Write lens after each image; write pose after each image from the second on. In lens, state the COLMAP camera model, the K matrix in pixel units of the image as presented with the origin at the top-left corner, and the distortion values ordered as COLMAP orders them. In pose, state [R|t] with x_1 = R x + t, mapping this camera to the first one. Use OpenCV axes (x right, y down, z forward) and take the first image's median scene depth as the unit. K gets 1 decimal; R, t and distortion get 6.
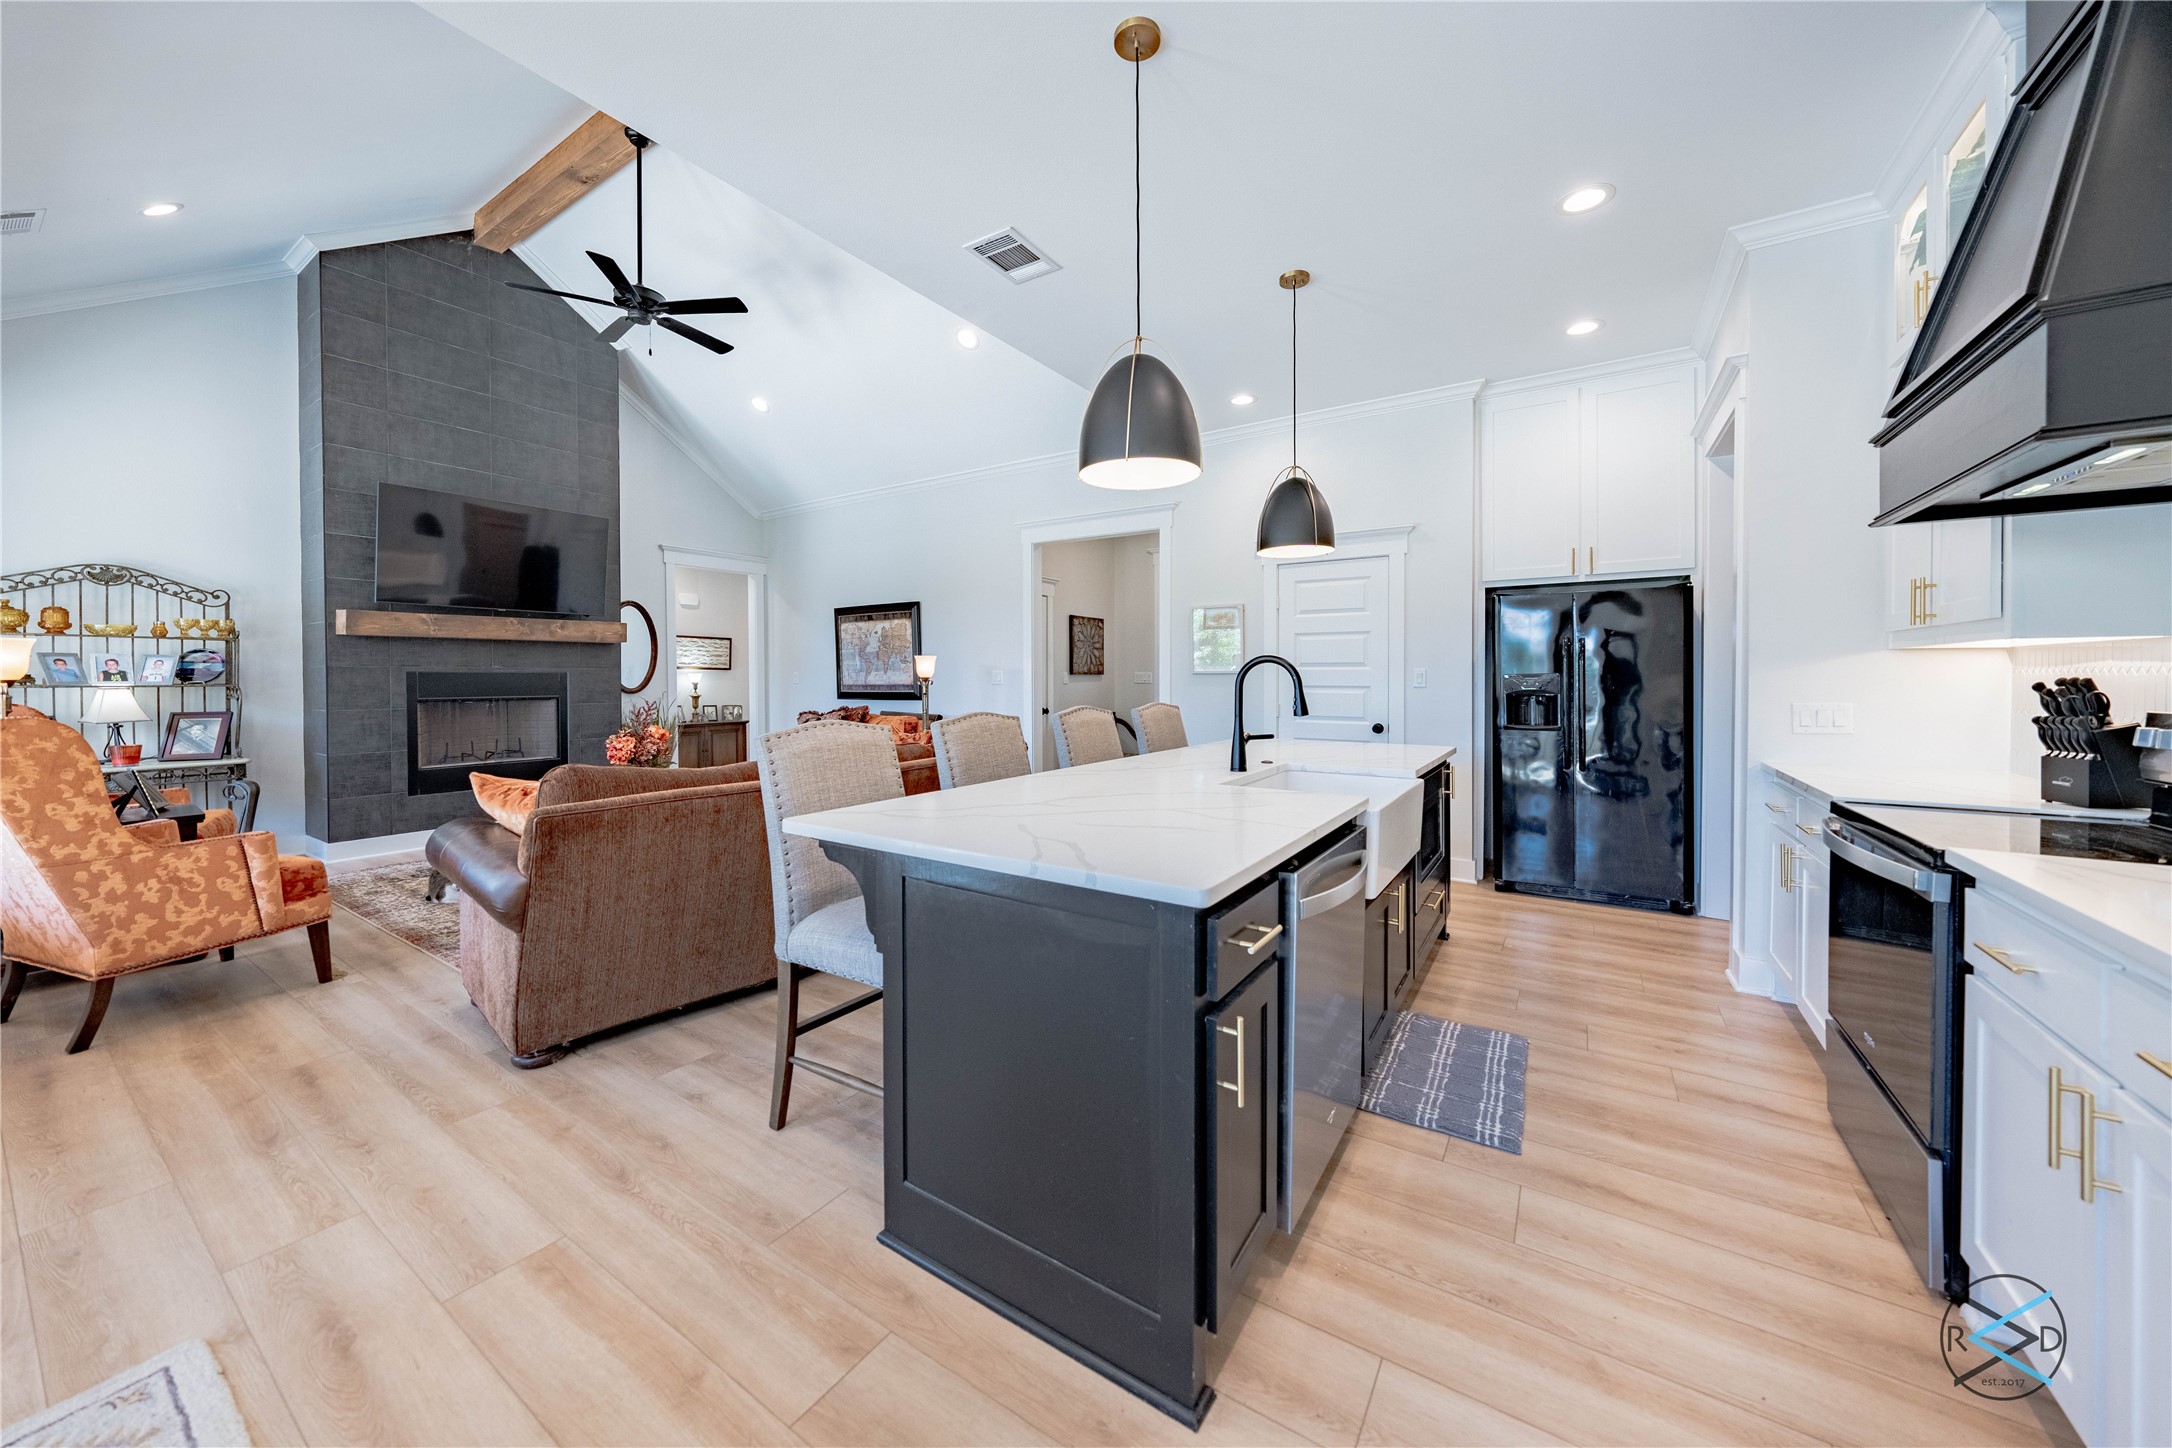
lens RADIAL K [[738.6, 0, 1083.4], [0, 738.6, 686.9], [0, 0, 1]] dist [-0.000624, -0.000068]
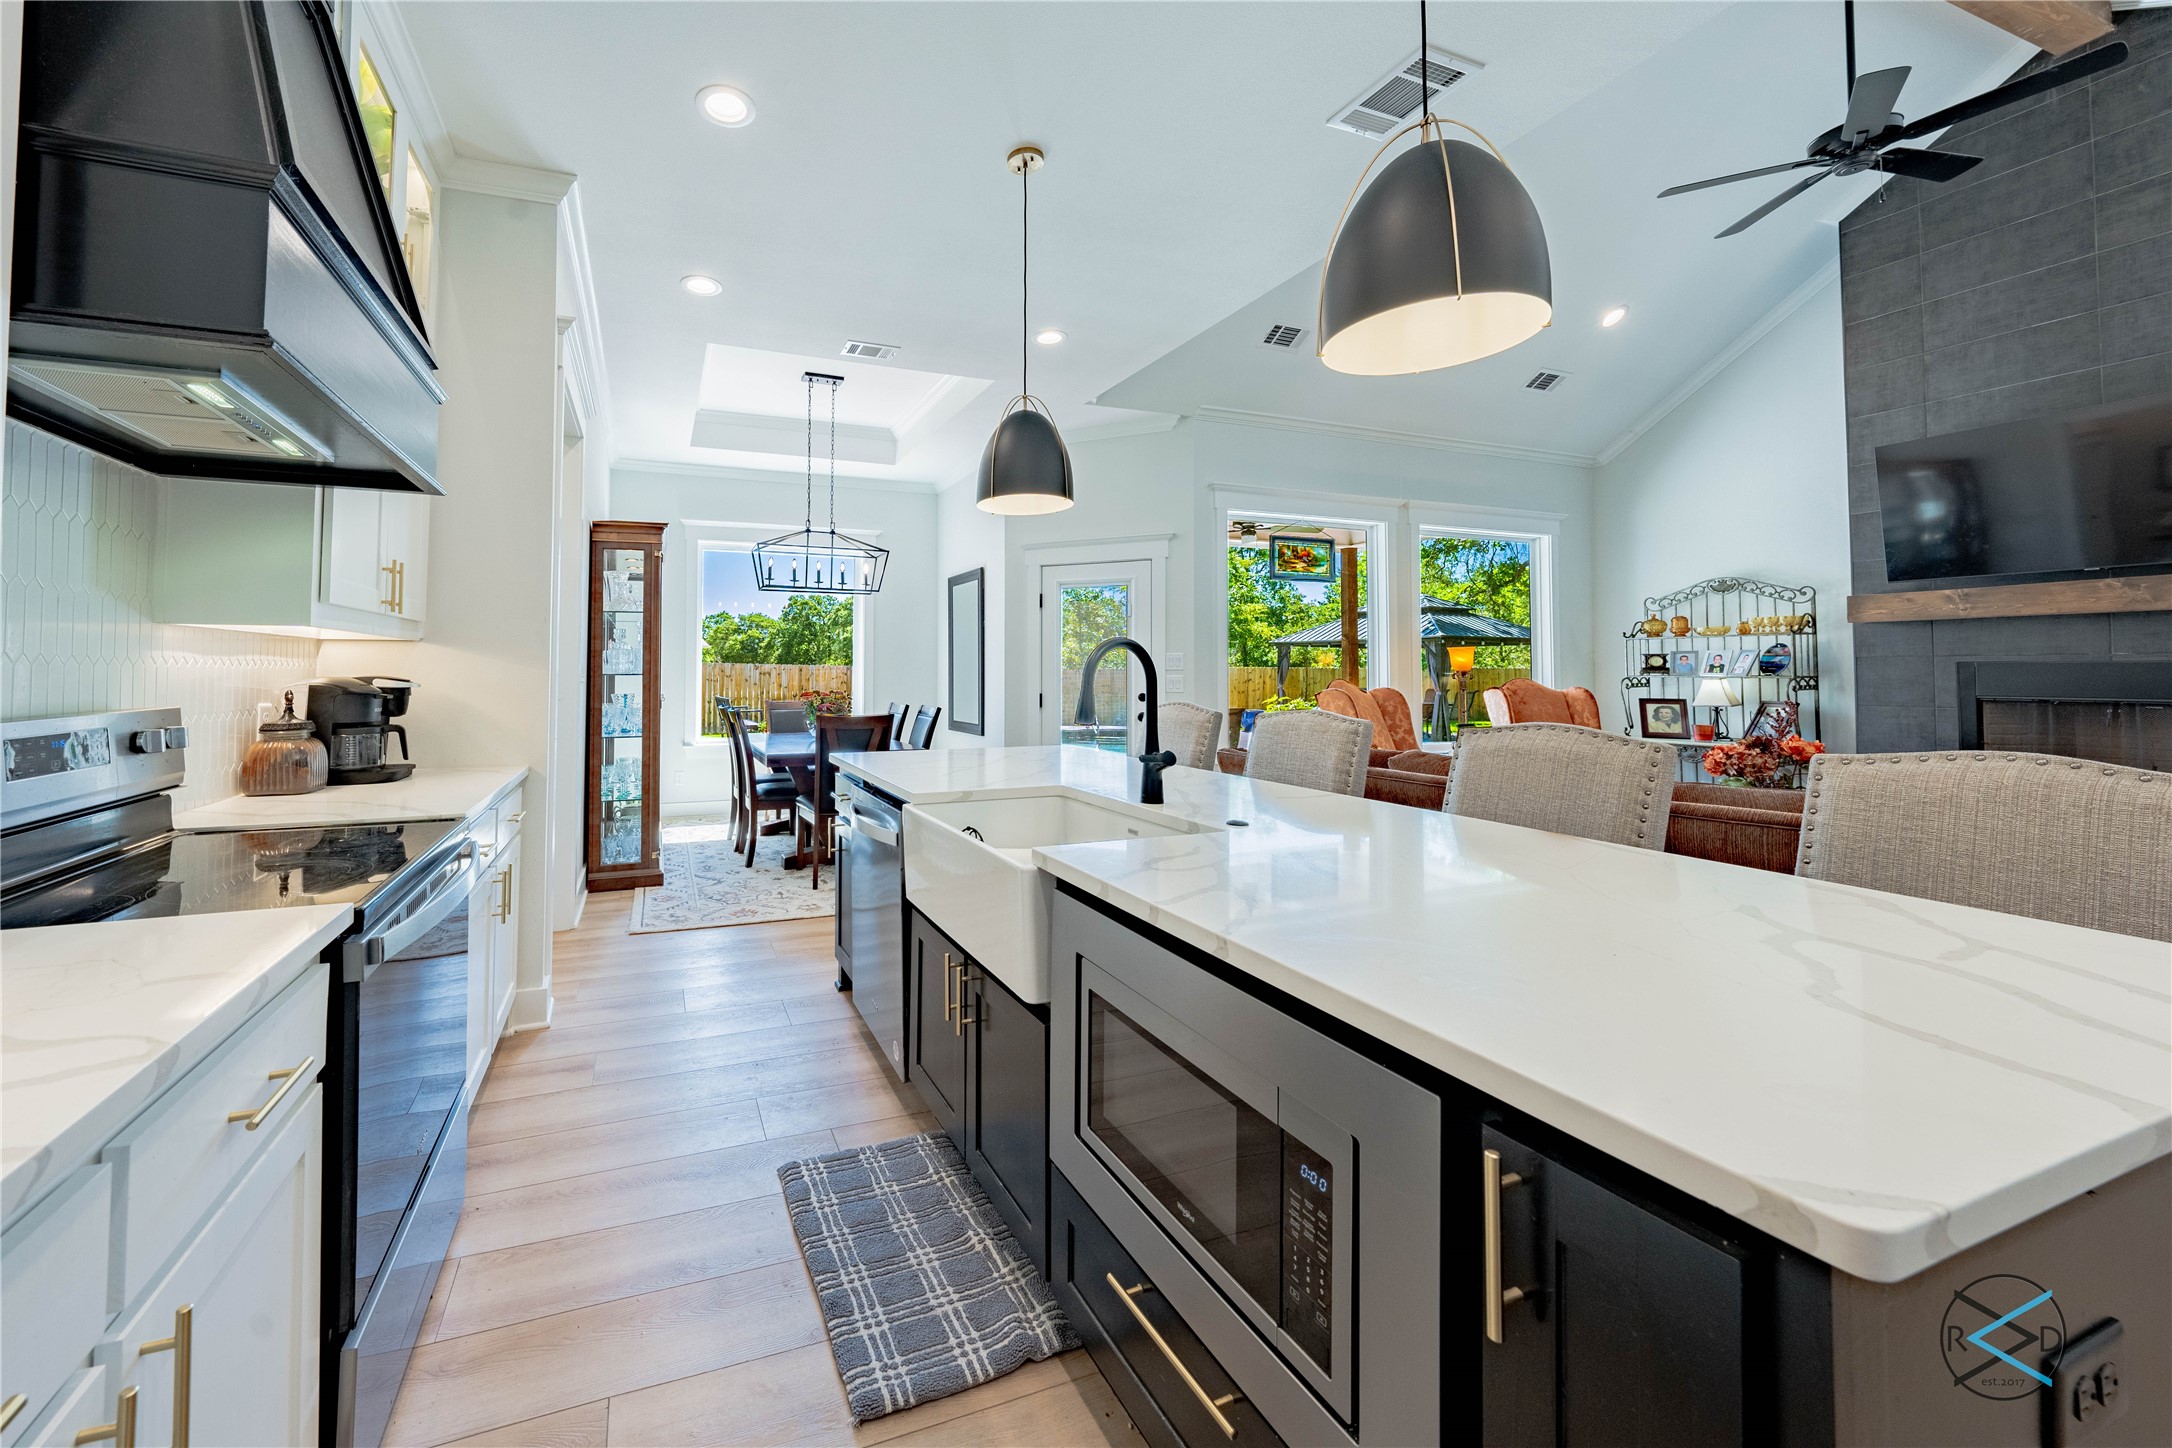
lens RADIAL K [[813.2, 0, 914.0], [0, 813.2, 647.9], [0, 0, 1]] dist [0.000876, 0.000457]
pose [[-0.611300, -0.020618, -0.791130, 0.535945], [-0.008654, 0.999775, -0.019369, -0.010189], [0.791352, -0.004994, -0.611341, 0.719618]]
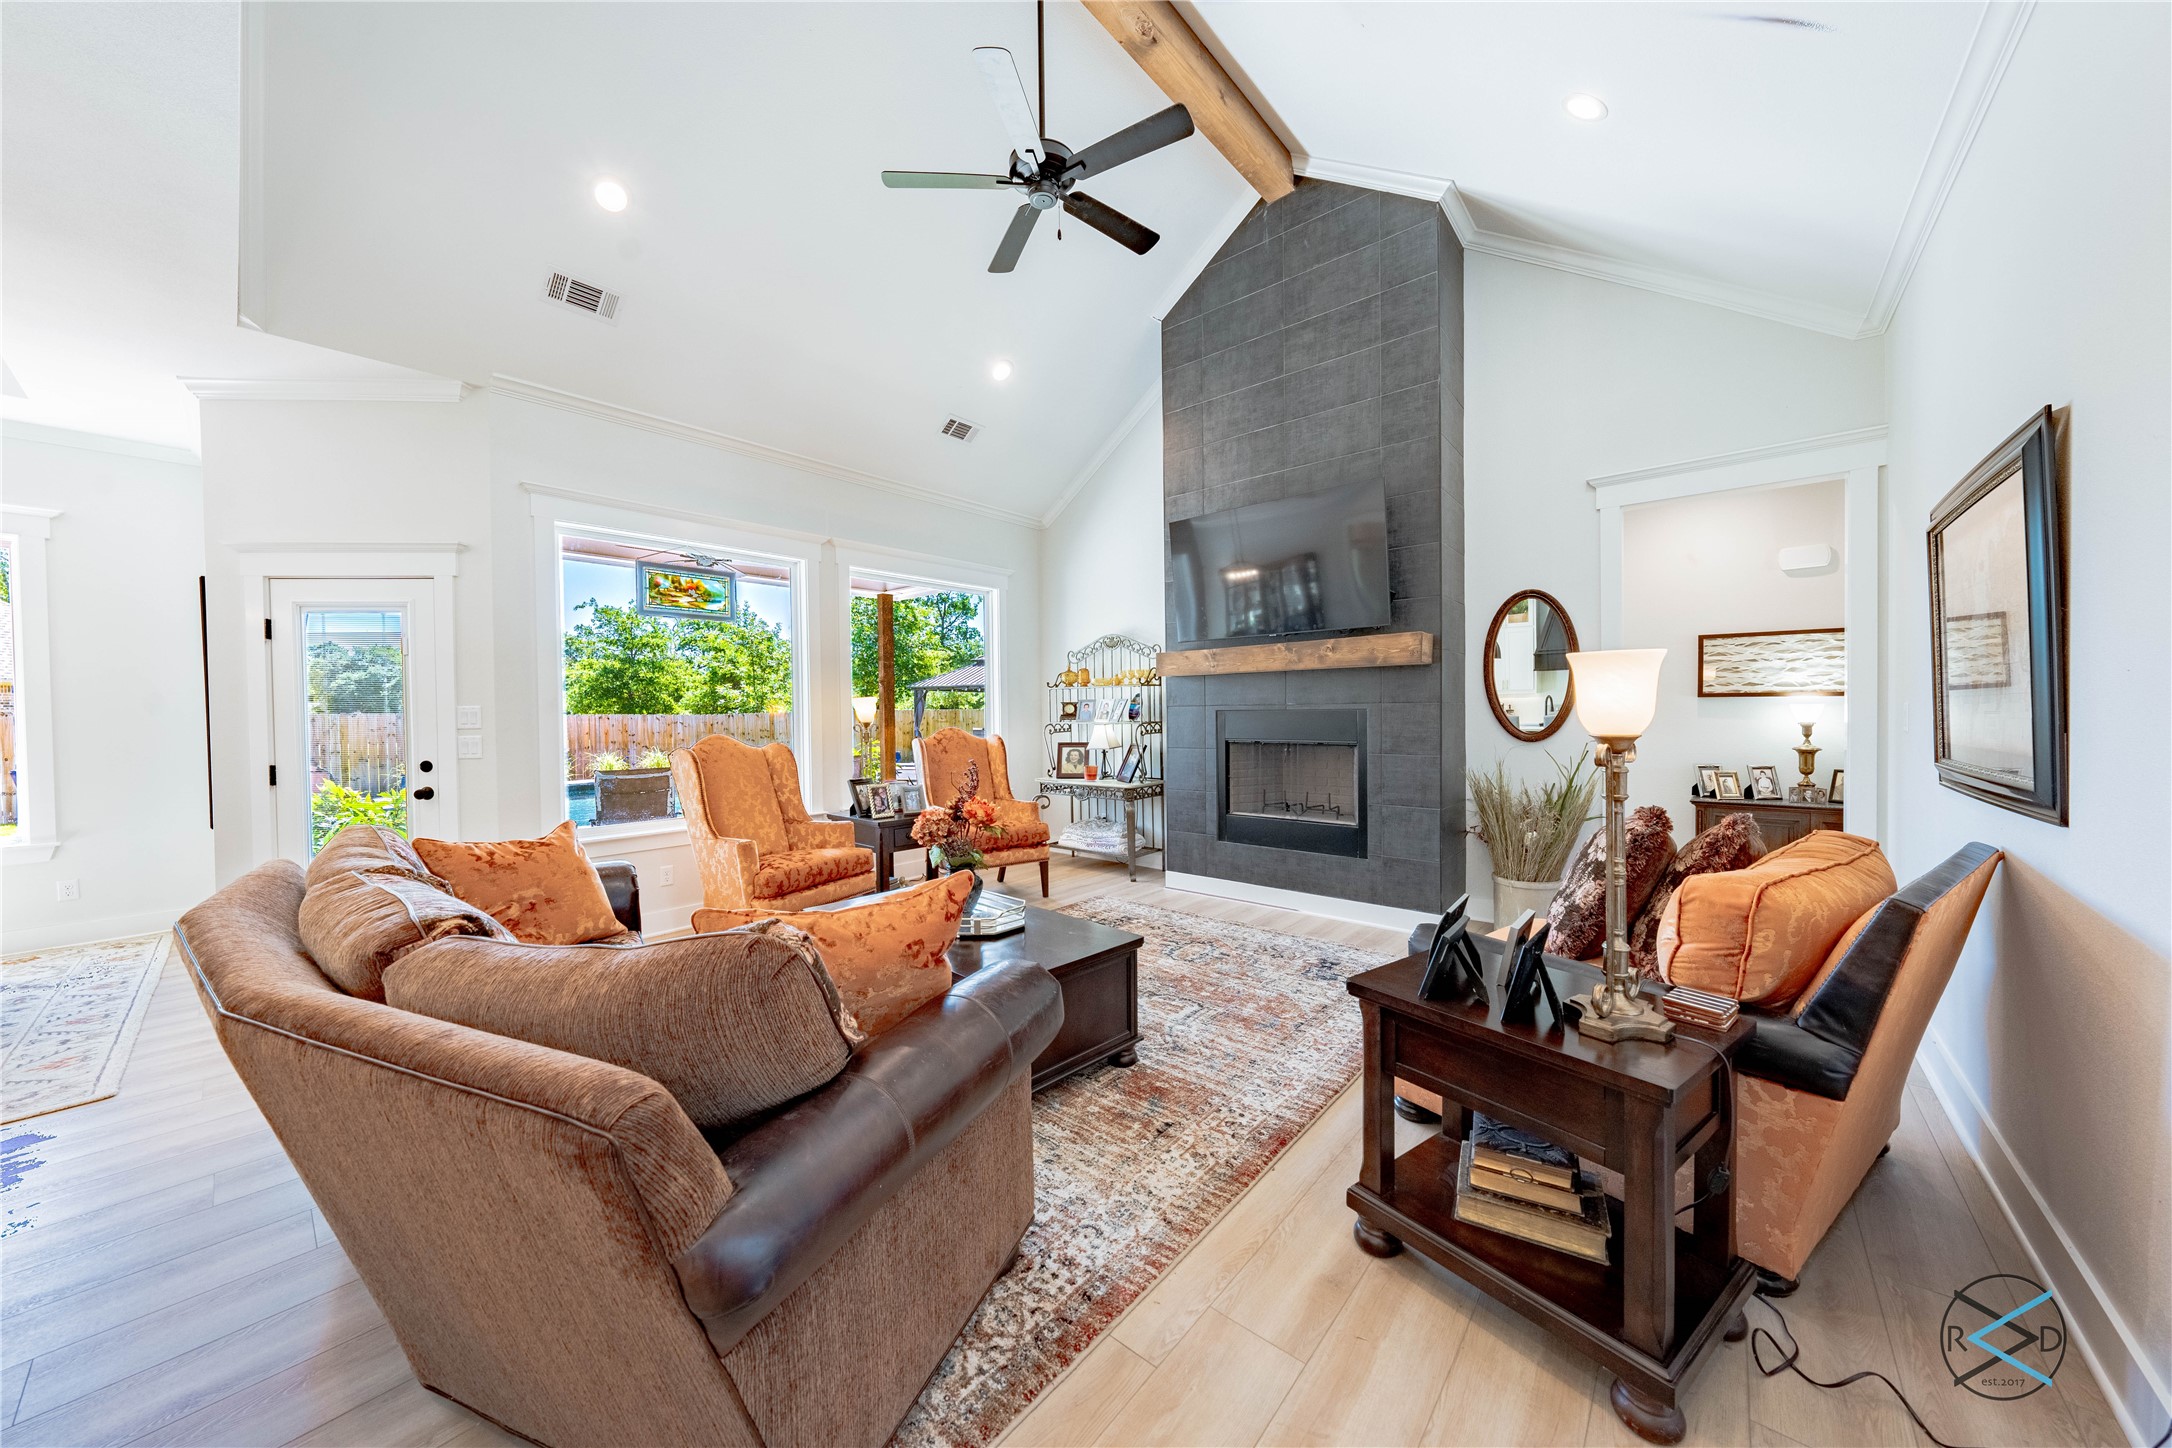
lens RADIAL K [[745.2, 0, 1087.2], [0, 745.2, 718.6], [0, 0, 1]] dist [-0.000362, 0.000018]
pose [[-0.131301, 0.017313, -0.991191, 0.068570], [-0.001529, 0.999843, 0.017667, -0.031067], [0.991341, 0.003835, -0.131254, 1.074444]]
